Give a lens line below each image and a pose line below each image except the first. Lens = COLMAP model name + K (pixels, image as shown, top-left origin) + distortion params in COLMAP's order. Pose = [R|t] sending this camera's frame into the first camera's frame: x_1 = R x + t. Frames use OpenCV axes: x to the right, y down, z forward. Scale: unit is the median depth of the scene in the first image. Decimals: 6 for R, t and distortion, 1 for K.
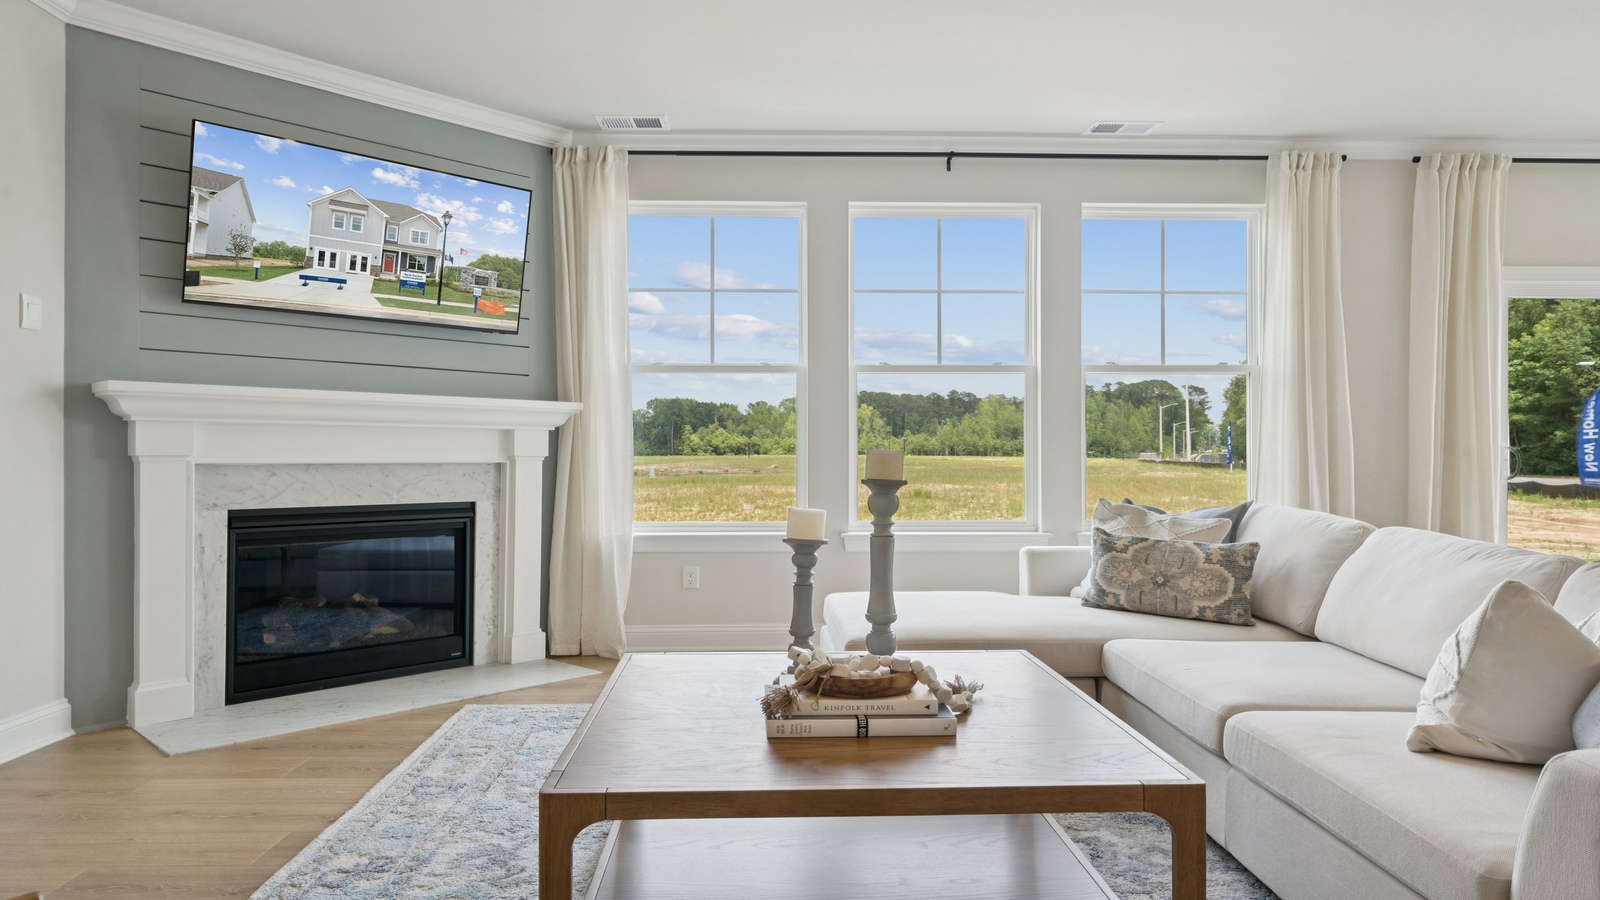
lens RADIAL K [[990.2, 0, 793.9], [0, 990.2, 446.6], [0, 0, 1]] dist [0.001270, 0.001595]
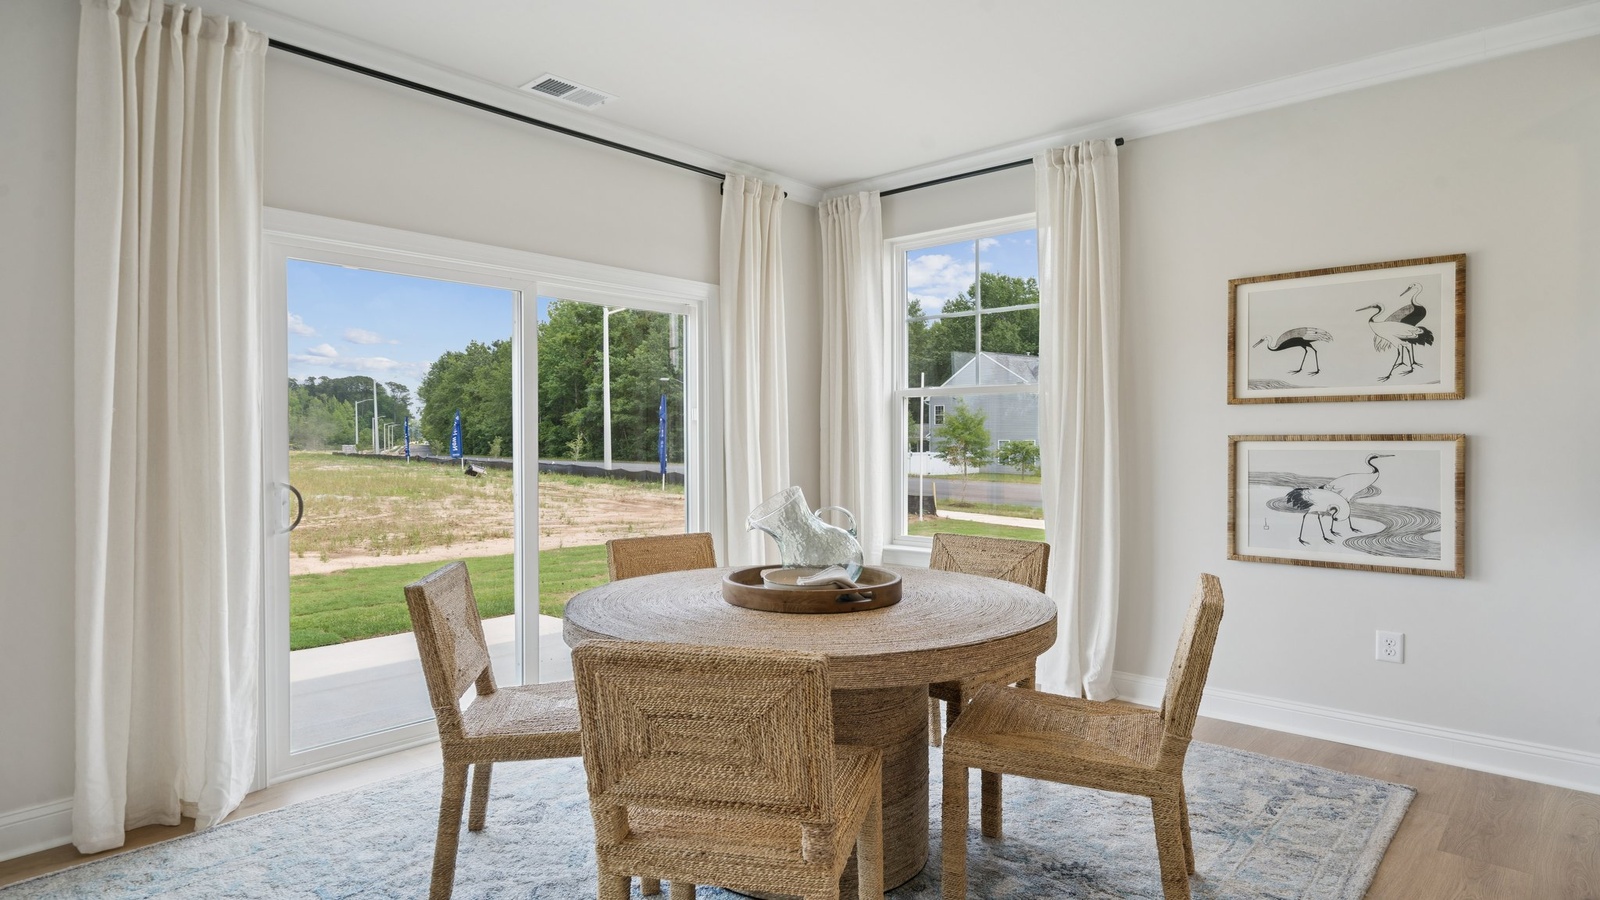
lens RADIAL K [[874.7, 0, 793.5], [0, 874.7, 450.0], [0, 0, 1]] dist [-0.001856, 0.000243]
pose [[0.693806, -0.010632, 0.720083, 0.577974], [0.000747, 0.999901, 0.014044, -0.031873], [-0.720161, -0.009206, 0.693746, 0.374935]]
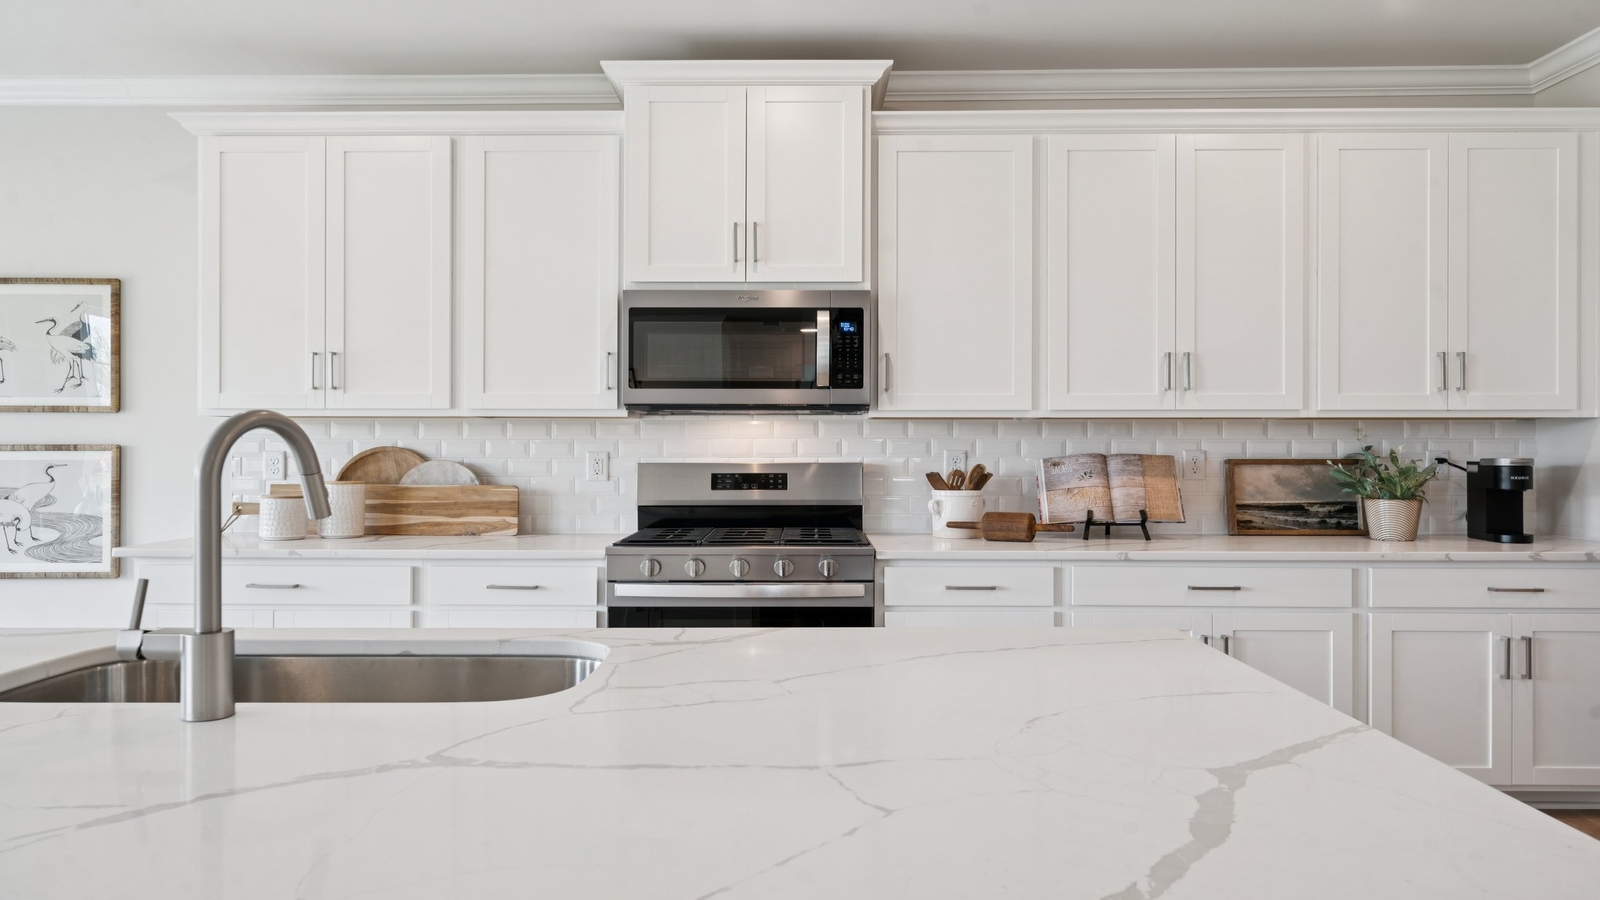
lens RADIAL K [[1098.3, 0, 800.0], [0, 1098.3, 450.0], [0, 0, 1]] dist [0.002261, 0.000432]
pose [[0.046025, -0.001412, 0.998939, 0.532154], [-0.003457, 0.999993, 0.001573, -0.033280], [-0.998934, -0.003526, 0.046020, -0.124040]]
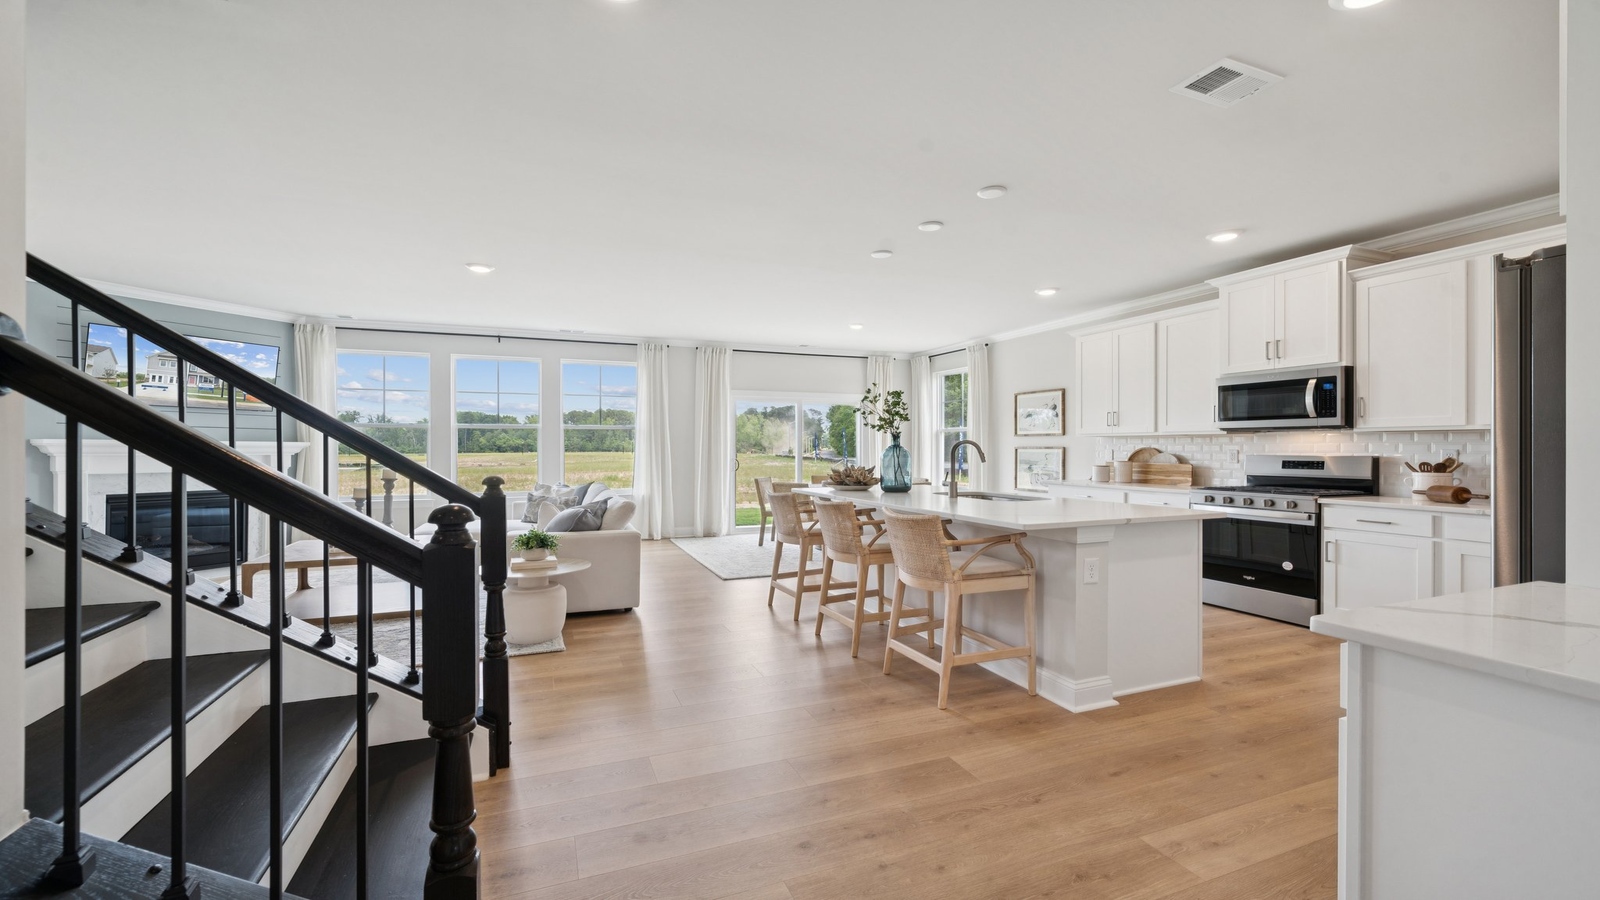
lens RADIAL K [[643.6, 0, 800.0], [0, 643.6, 450.0], [0, 0, 1]] dist [-0.001321, -0.000141]
pose [[0.938266, -0.001857, 0.345909, 0.314609], [-0.000414, 0.999979, 0.006491, -0.036303], [-0.345914, -0.006233, 0.938246, -0.709968]]
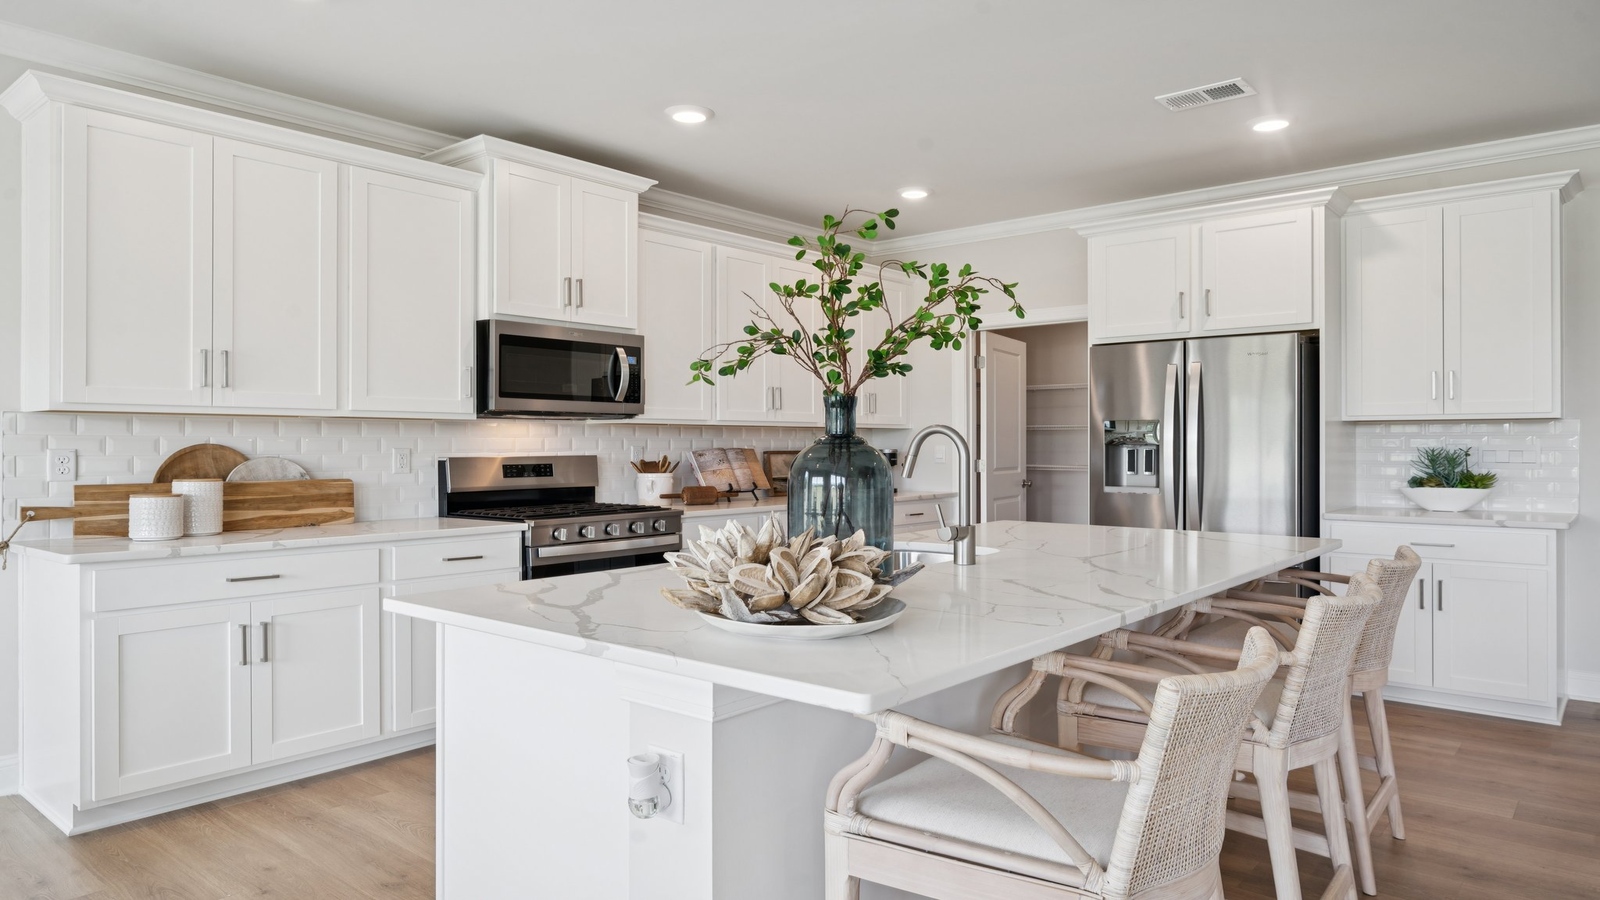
lens RADIAL K [[990.2, 0, 793.9], [0, 990.2, 446.6], [0, 0, 1]] dist [0.001270, 0.001595]
pose [[-0.736883, -0.000278, 0.676021, 0.509567], [-0.000410, 1.000000, -0.000036, -0.031576], [-0.676021, -0.000303, -0.736883, 0.514218]]
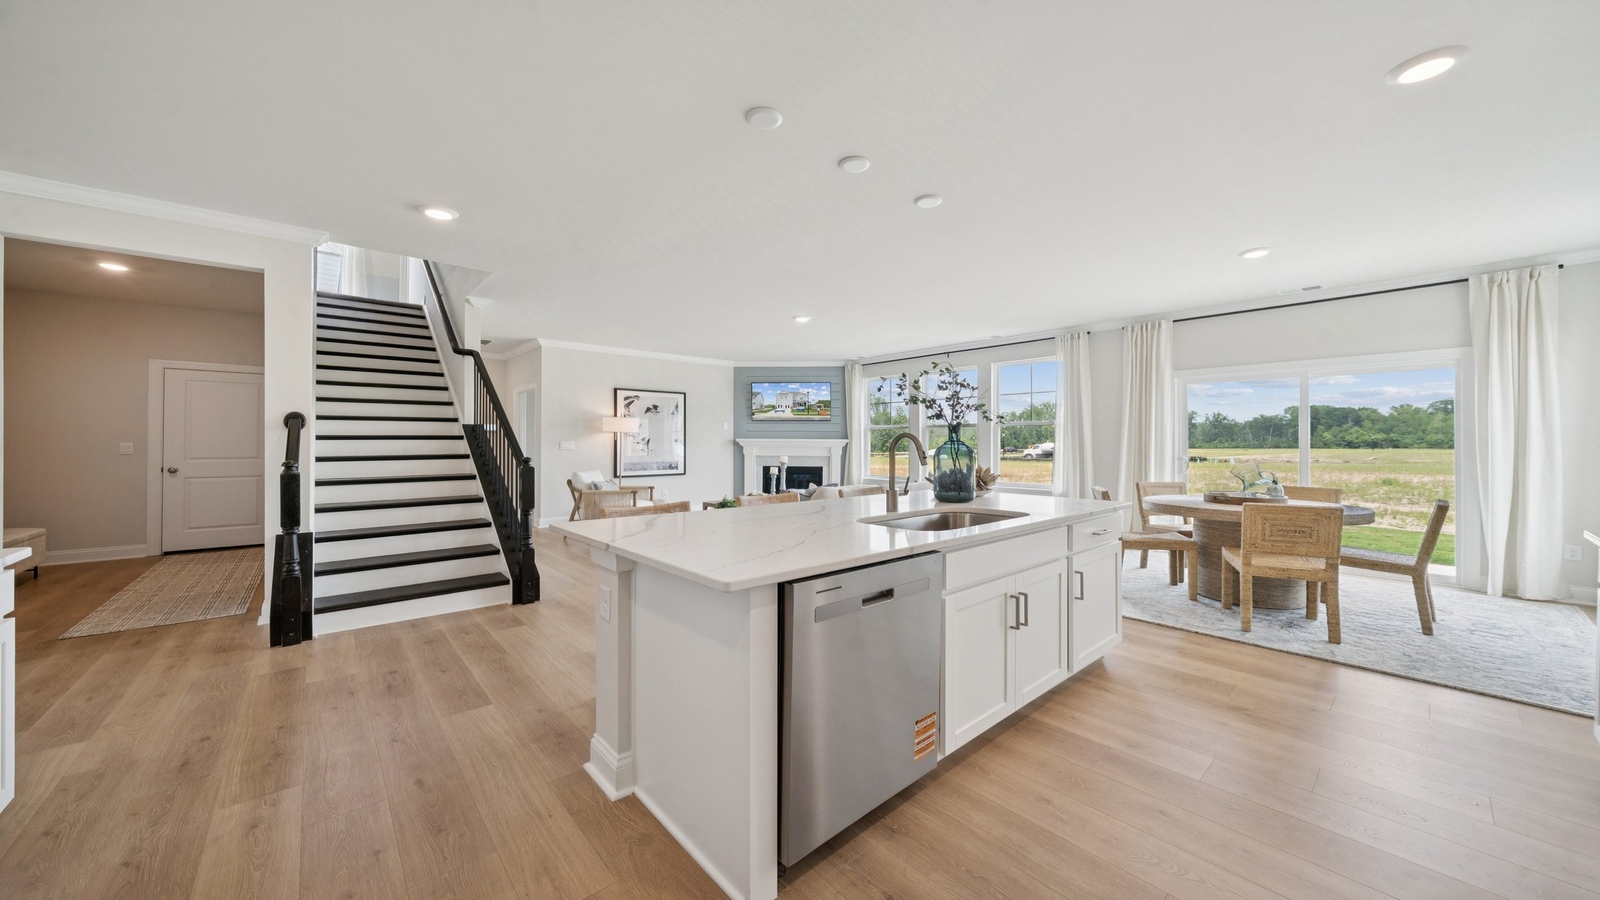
lens RADIAL K [[558.1, 0, 799.6], [0, 558.1, 436.0], [0, 0, 1]] dist [-0.000472, 0.000054]
pose [[0.635454, -0.008807, -0.772089, 1.197482], [0.001355, 0.999946, -0.010290, -0.036137], [0.772138, 0.005493, 0.635431, -0.384219]]
